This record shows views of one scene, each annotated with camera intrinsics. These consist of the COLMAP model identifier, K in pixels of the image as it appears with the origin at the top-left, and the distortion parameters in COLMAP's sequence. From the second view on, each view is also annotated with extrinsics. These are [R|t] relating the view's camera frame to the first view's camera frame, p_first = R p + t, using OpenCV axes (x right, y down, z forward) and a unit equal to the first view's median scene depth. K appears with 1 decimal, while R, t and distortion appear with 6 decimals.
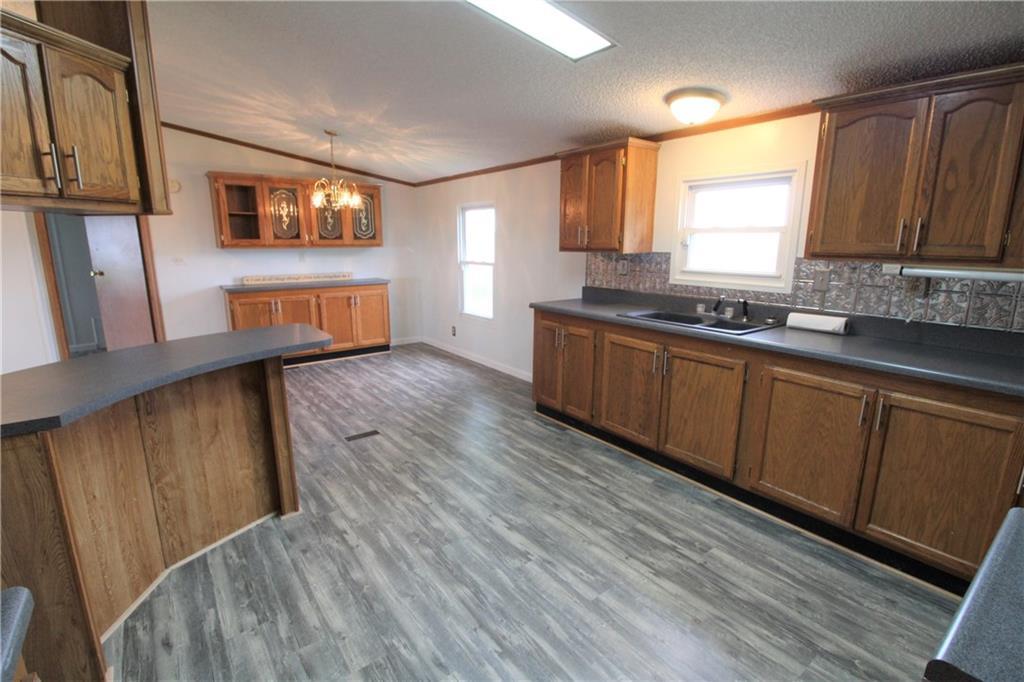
lens RADIAL K [[475.5, 0, 511.8], [0, 475.5, 340.2], [0, 0, 1]] dist [-0.001449, -0.011305]
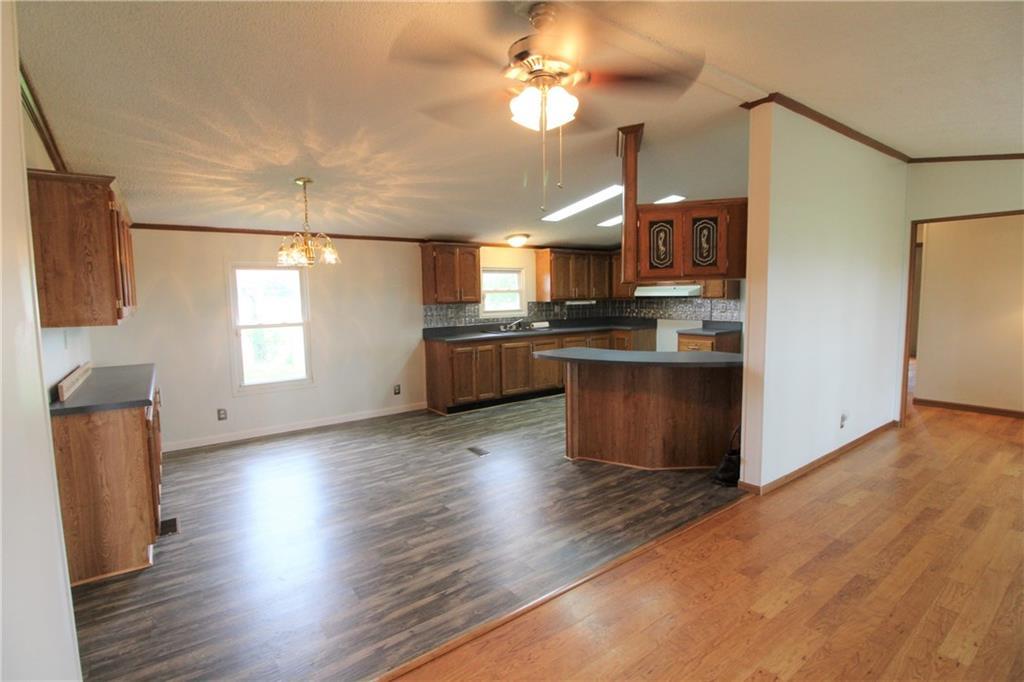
lens RADIAL K [[475.5, 0, 514.3], [0, 475.5, 339.6], [0, 0, 1]] dist [-0.001449, -0.011305]
pose [[0.016816, -0.098636, 0.994982, -1.662459], [0.224152, 0.970165, 0.092387, -0.194108], [-0.974409, 0.221473, 0.038423, 0.858456]]
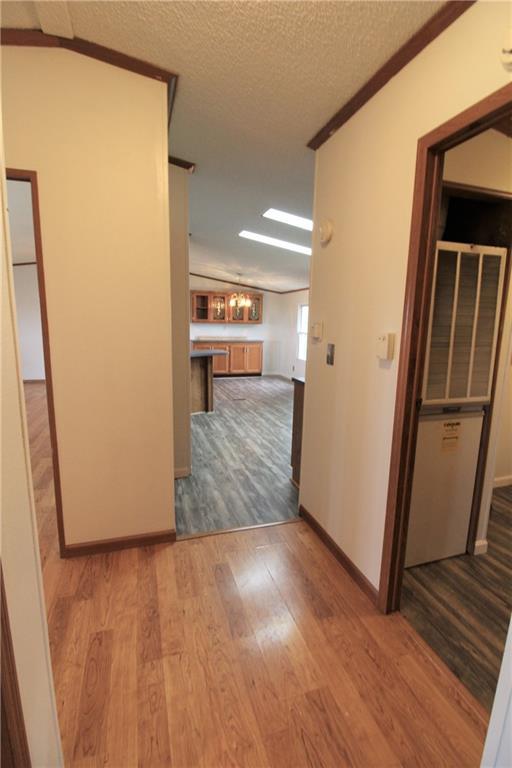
lens RADIAL K [[356.6, 0, 253.5], [0, 356.6, 384.2], [0, 0, 1]] dist [-0.001449, -0.011305]
pose [[0.941712, 0.076060, -0.327711, 0.377856], [-0.088313, 0.995835, -0.022649, 0.169945], [0.324623, 0.050271, 0.944507, -0.768776]]
